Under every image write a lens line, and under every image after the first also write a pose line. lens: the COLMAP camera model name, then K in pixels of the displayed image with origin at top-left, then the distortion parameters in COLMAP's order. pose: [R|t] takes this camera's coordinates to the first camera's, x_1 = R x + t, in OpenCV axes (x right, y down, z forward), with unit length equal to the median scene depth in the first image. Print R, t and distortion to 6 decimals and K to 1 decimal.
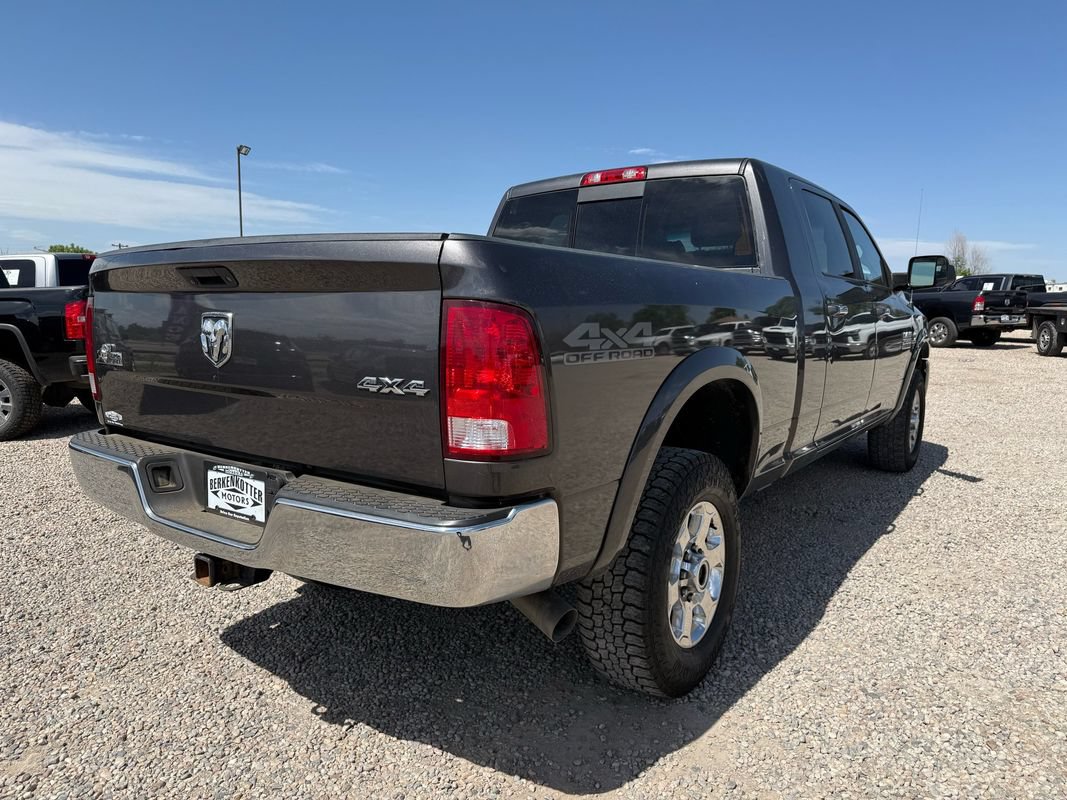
lens RADIAL K [[767.0, 0, 540.9], [0, 767.0, 399.9], [0, 0, 1]] dist [0.025940, -0.031429]
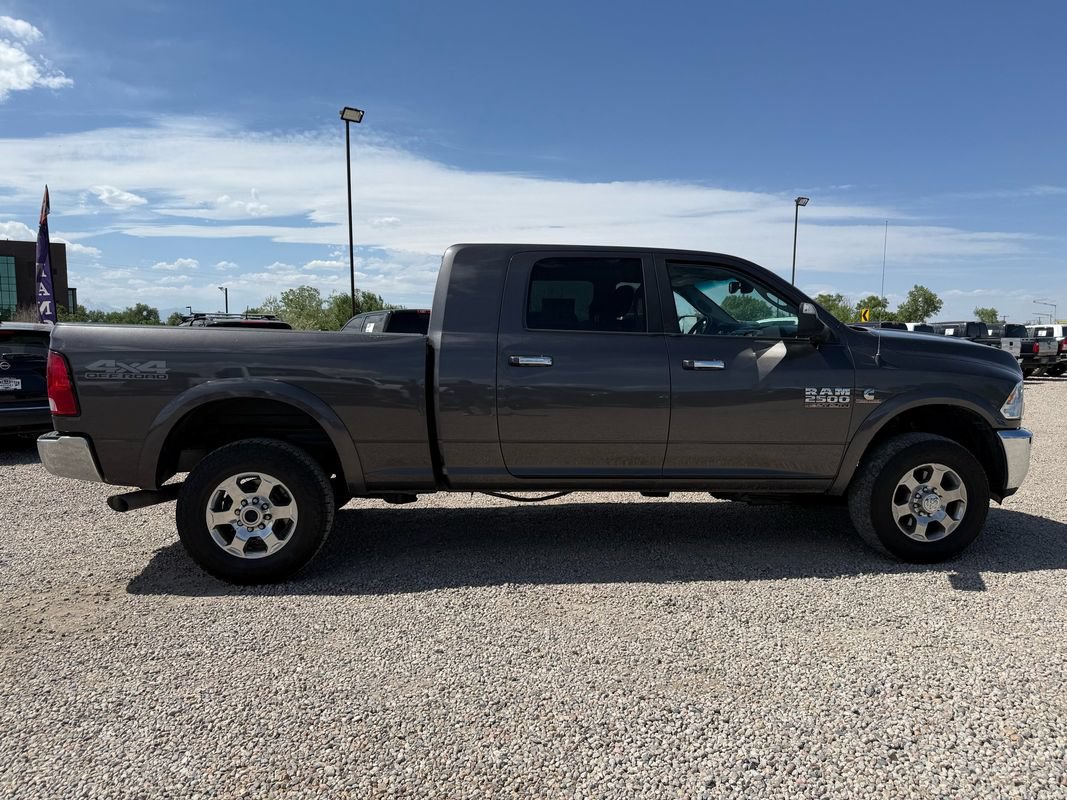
lens RADIAL K [[767.0, 0, 538.2], [0, 767.0, 404.0], [0, 0, 1]] dist [0.025940, -0.031429]
pose [[0.652382, 0.066363, -0.754979, 2.043854], [-0.099726, 0.995014, 0.001289, -0.081370], [0.751301, 0.074450, 0.655747, 0.398490]]
